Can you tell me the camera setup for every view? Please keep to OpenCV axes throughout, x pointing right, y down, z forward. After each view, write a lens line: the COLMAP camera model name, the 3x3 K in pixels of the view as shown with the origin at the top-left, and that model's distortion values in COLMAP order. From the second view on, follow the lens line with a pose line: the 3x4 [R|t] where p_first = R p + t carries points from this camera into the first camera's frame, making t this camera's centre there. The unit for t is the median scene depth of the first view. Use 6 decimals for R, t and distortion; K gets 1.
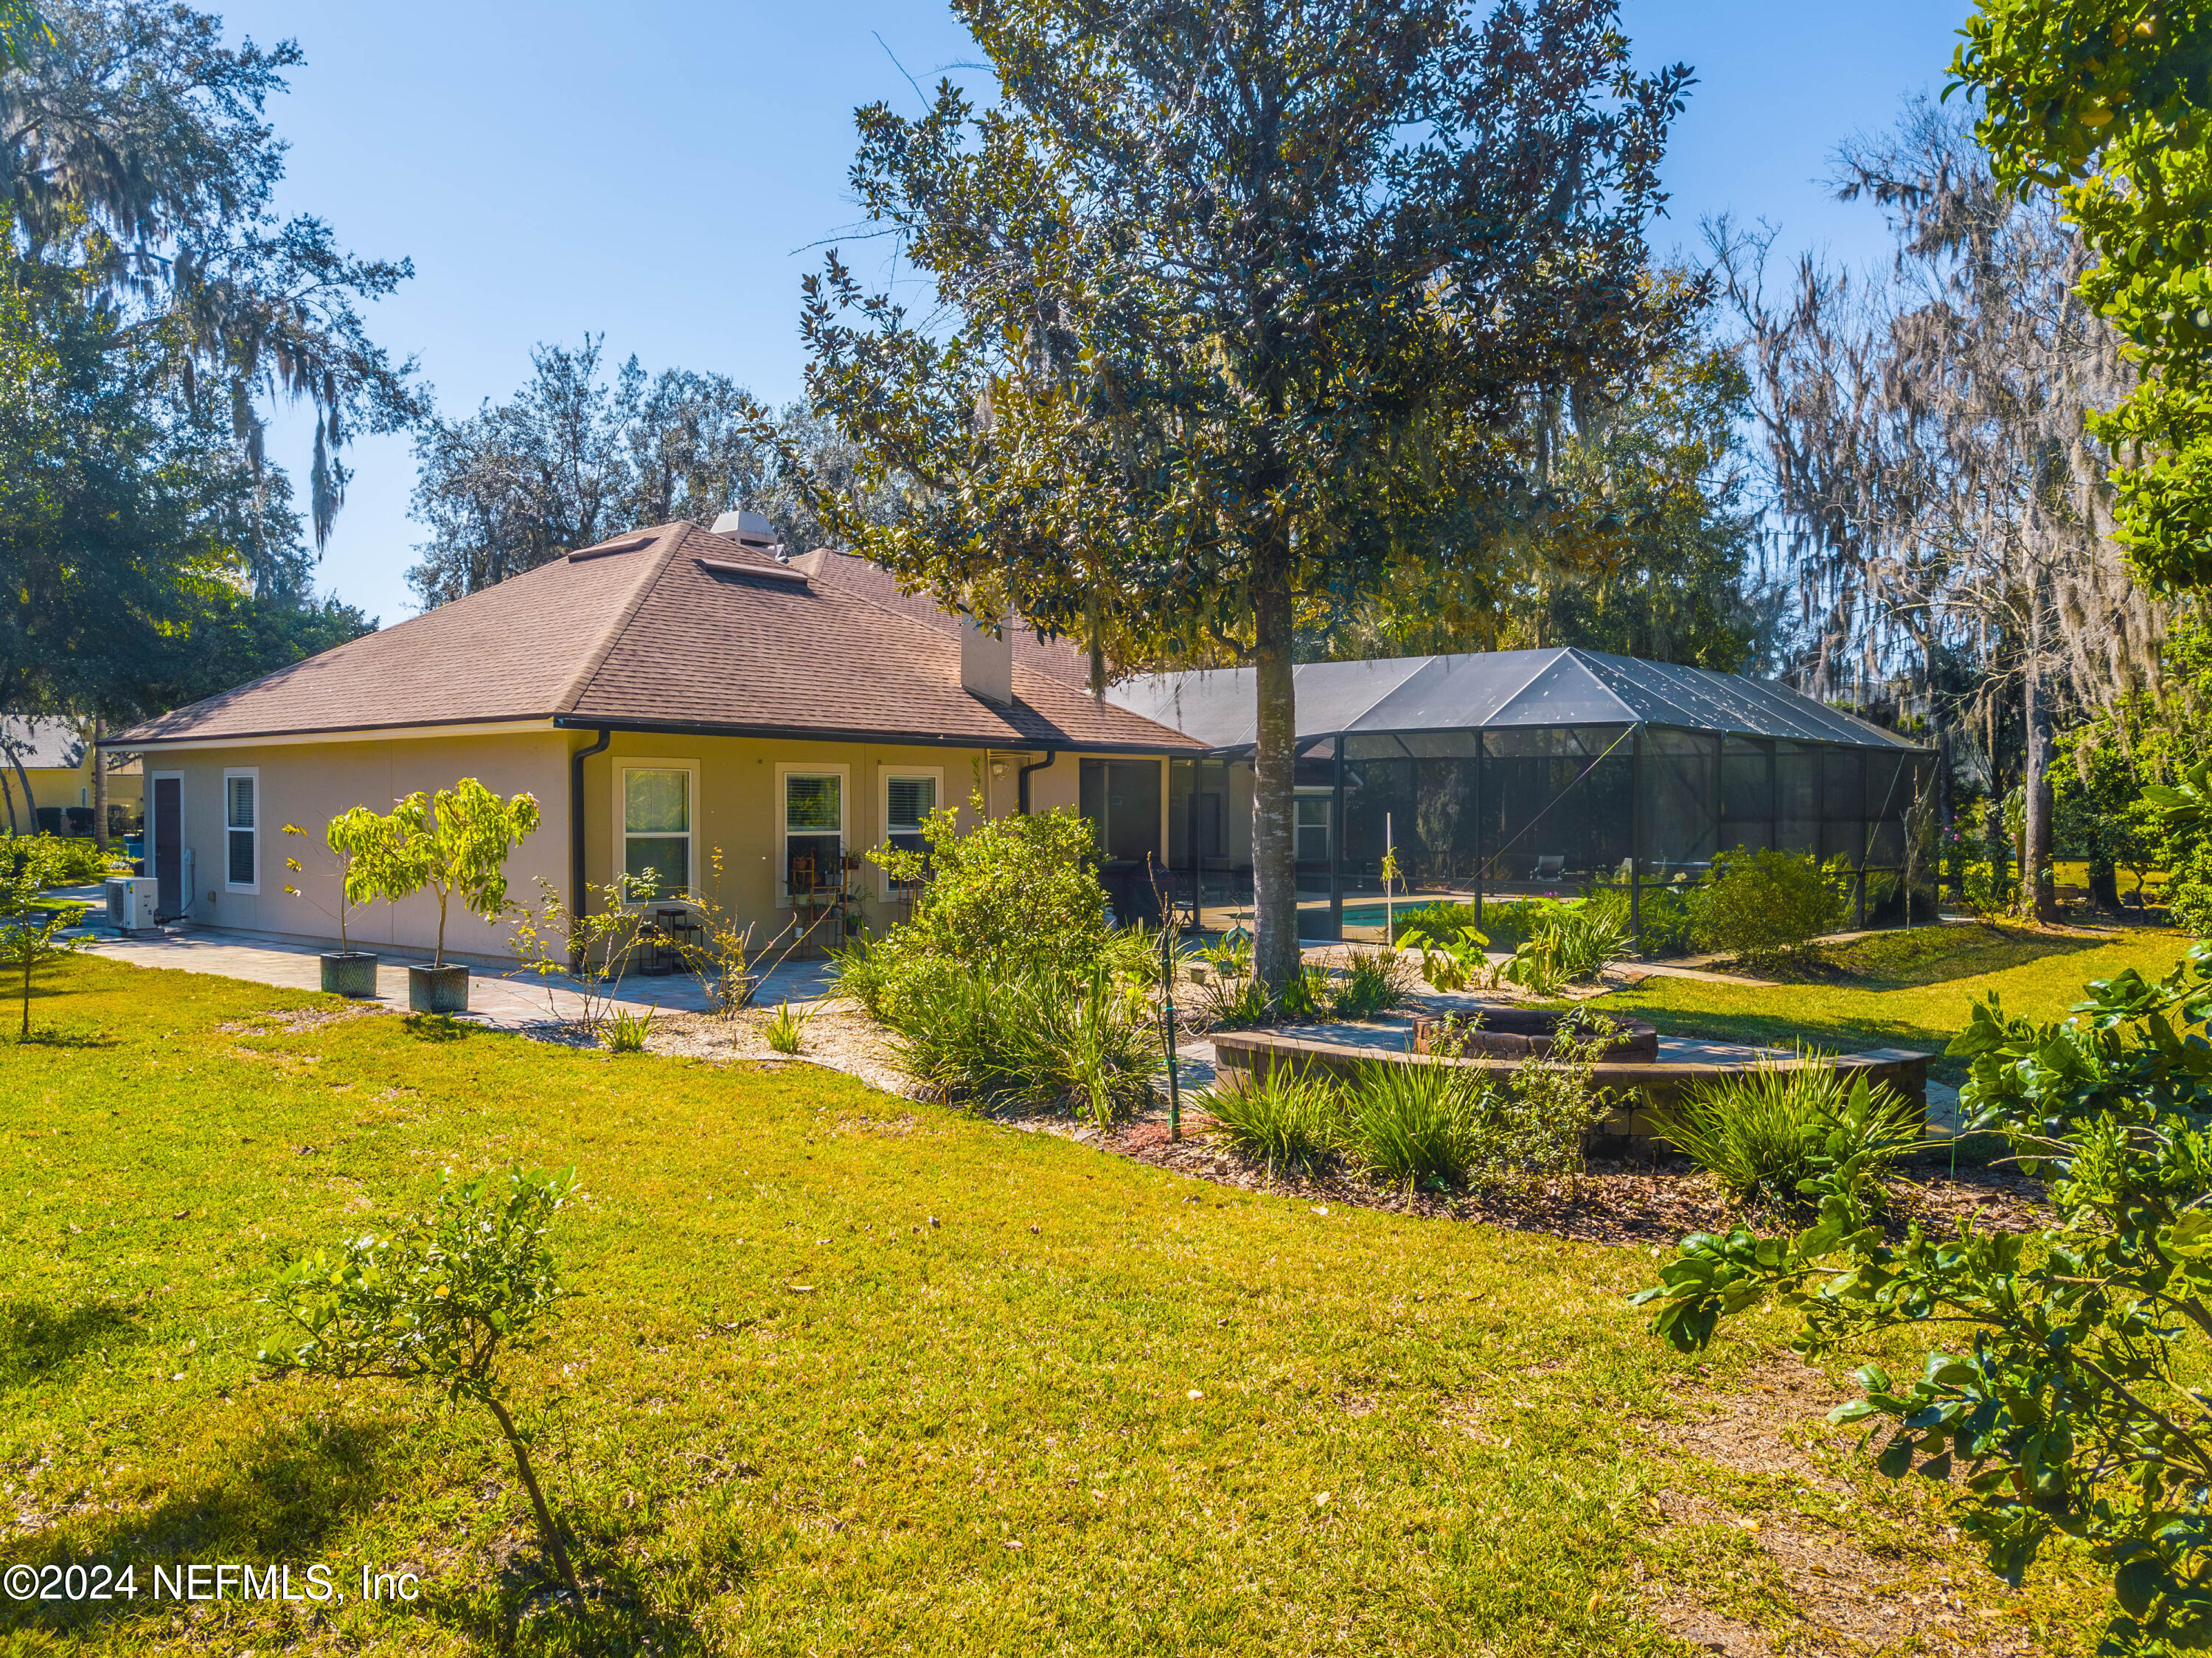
lens RADIAL K [[1738.4, 0, 1106.0], [0, 1738.4, 829.0], [0, 0, 1]] dist [0.001846, 0.001098]
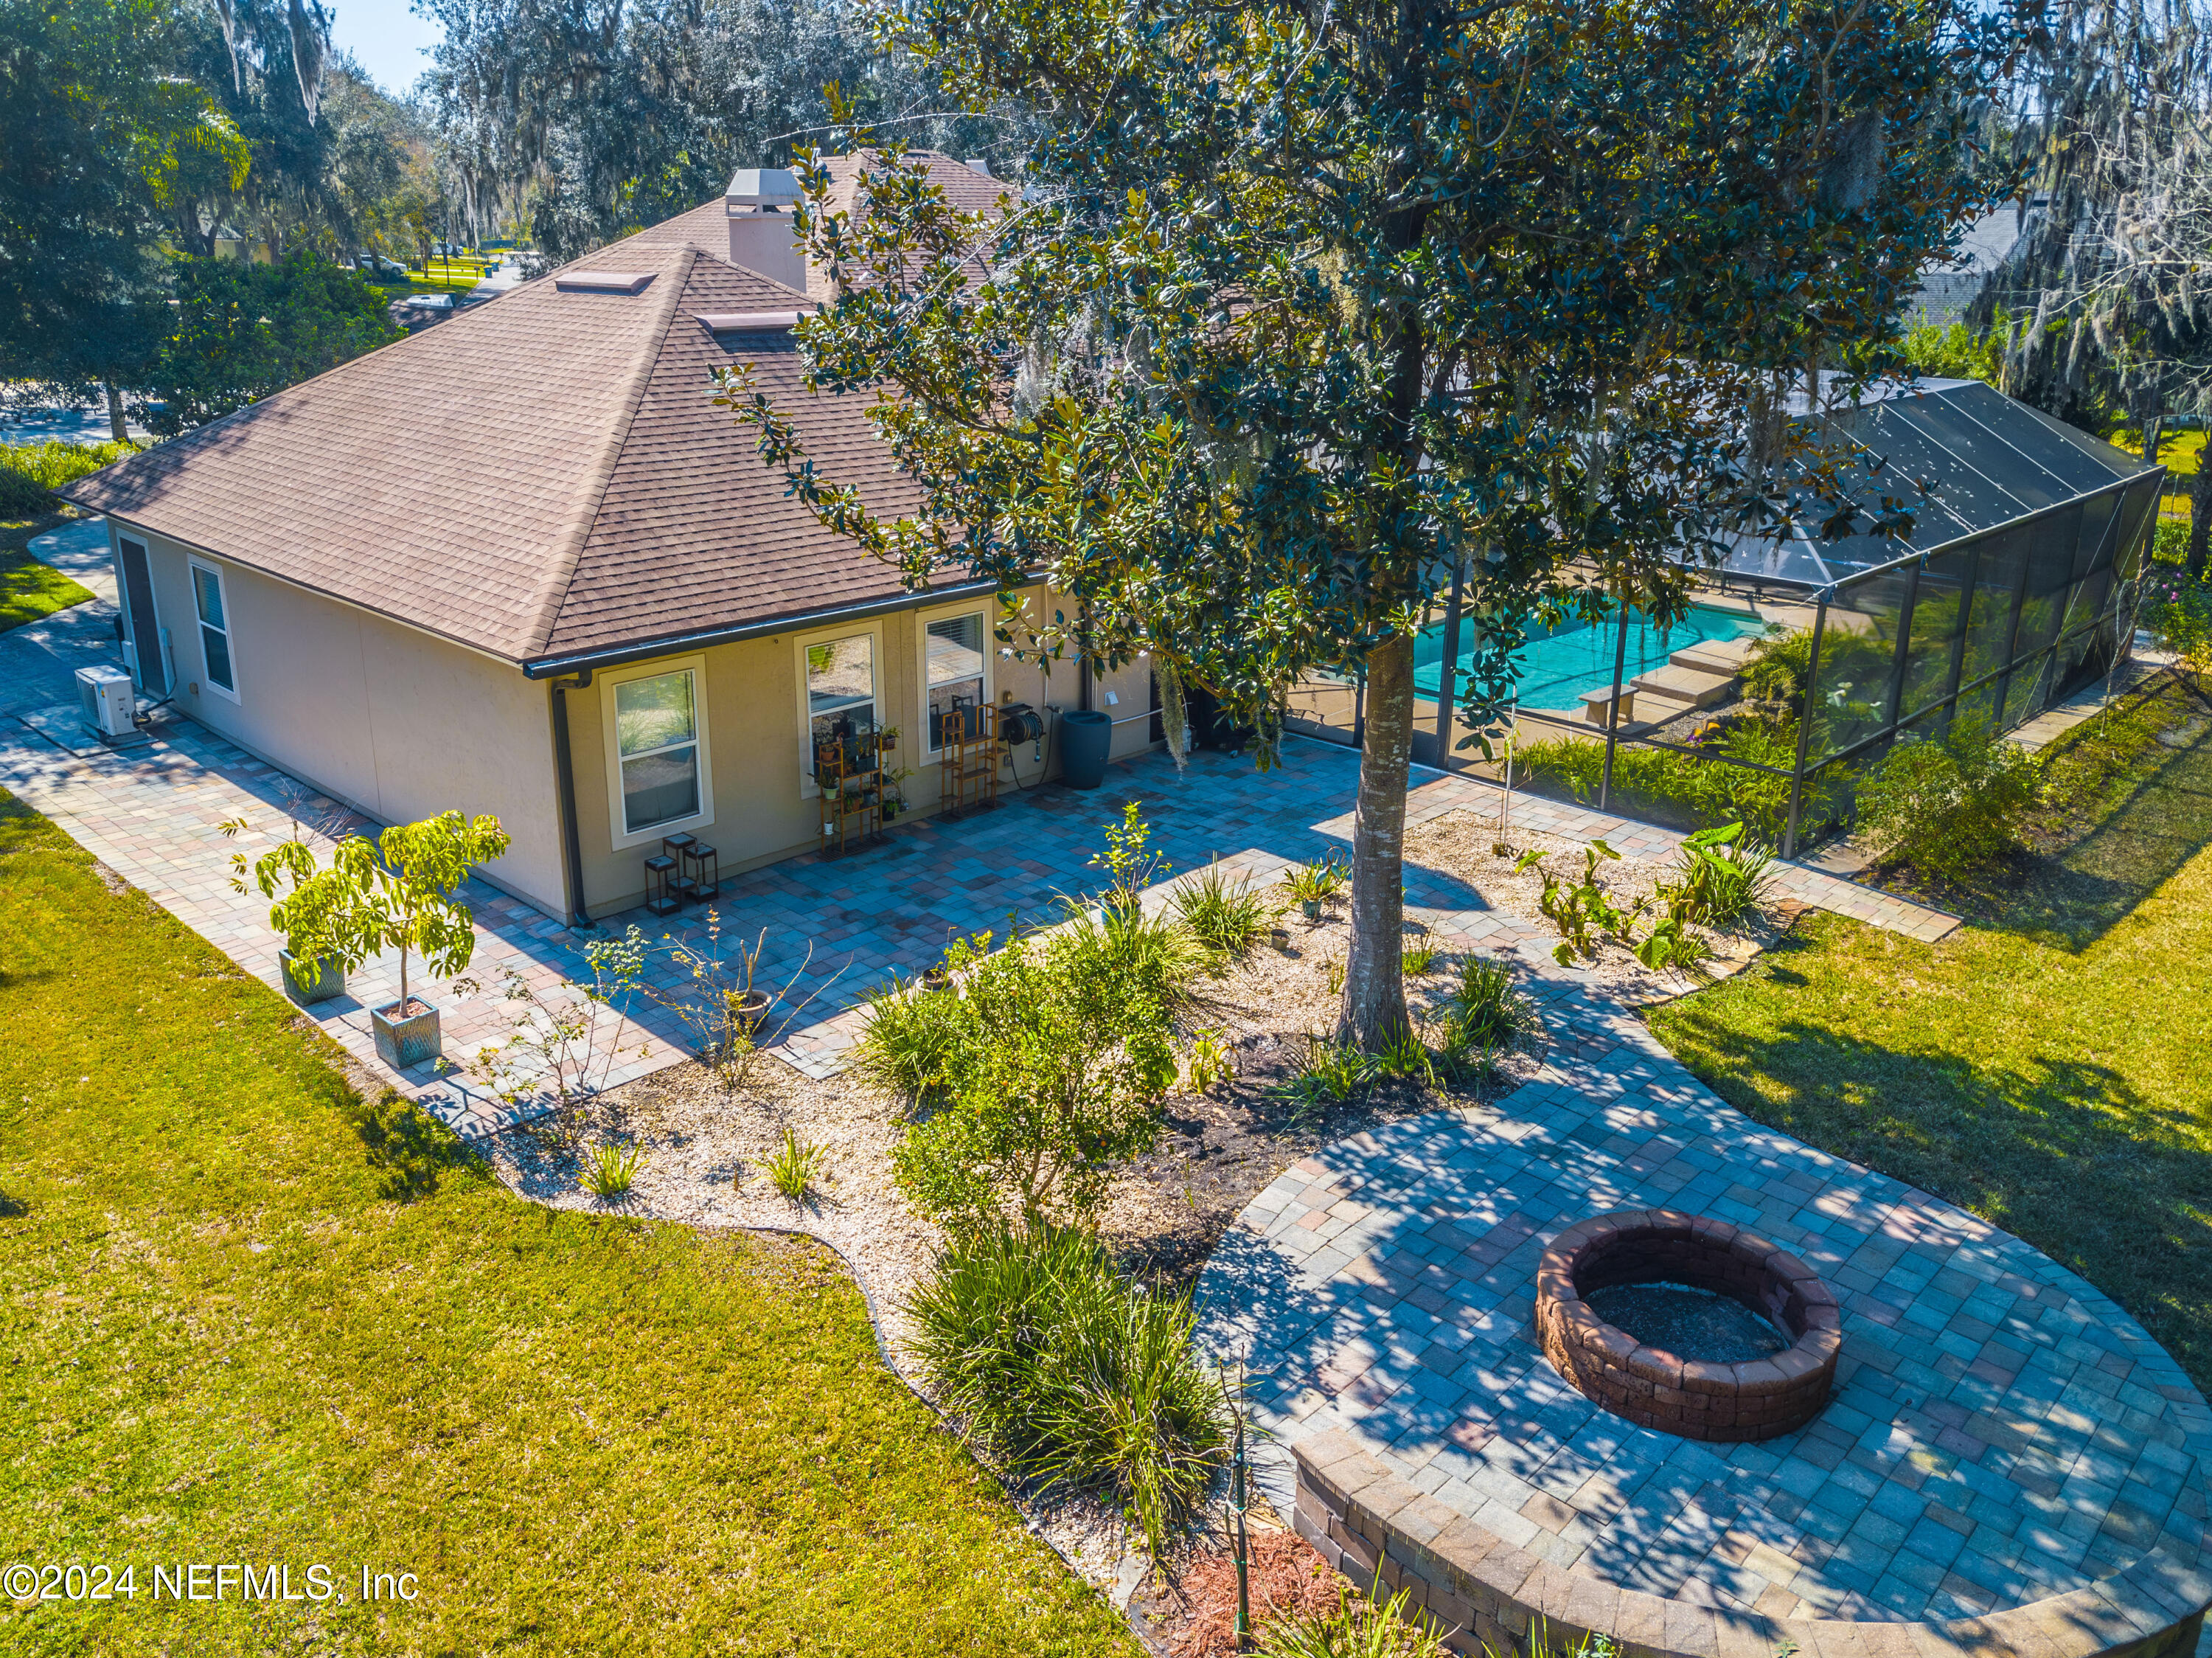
lens RADIAL K [[1733.0, 0, 1080.1], [0, 1733.0, 767.3], [0, 0, 1]] dist [-0.004935, -0.001034]
pose [[0.997942, 0.036093, -0.053002, -0.002296], [-0.018331, 0.952635, 0.303564, -0.137377], [0.061448, -0.301968, 0.951336, 0.105680]]
